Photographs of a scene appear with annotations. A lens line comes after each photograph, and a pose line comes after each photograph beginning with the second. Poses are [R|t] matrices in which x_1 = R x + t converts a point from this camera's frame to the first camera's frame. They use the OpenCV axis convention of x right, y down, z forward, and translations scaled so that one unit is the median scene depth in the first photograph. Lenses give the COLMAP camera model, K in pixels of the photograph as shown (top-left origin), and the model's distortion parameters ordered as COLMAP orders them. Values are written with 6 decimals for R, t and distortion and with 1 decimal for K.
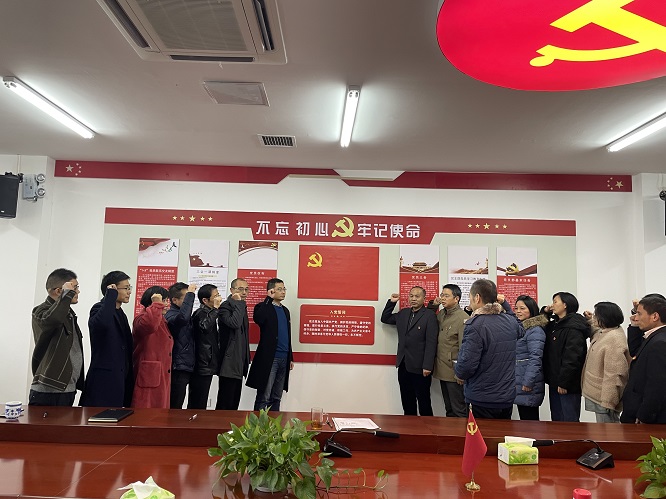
lens RADIAL K [[502.6, 0, 332.2], [0, 502.6, 249.3], [0, 0, 1]] dist [0.031561, -0.037321]
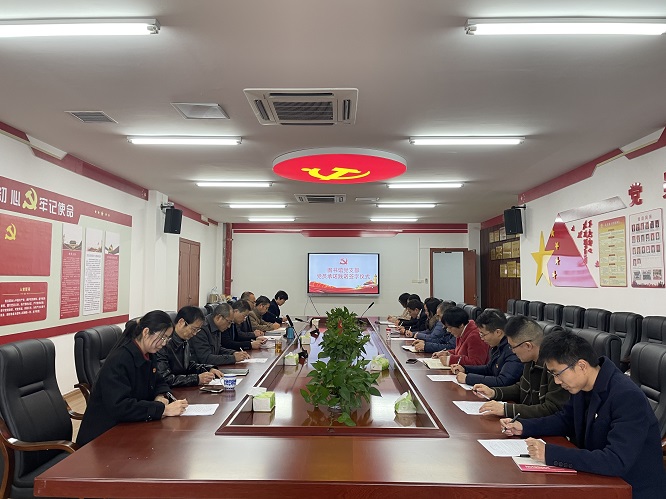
lens RADIAL K [[502.6, 0, 329.6], [0, 502.6, 246.6], [0, 0, 1]] dist [0.031561, -0.037321]
pose [[0.013826, 0.035704, 0.999267, -0.917837], [-0.111378, 0.993198, -0.033946, 0.014598], [-0.993682, -0.110827, 0.017709, 0.423091]]
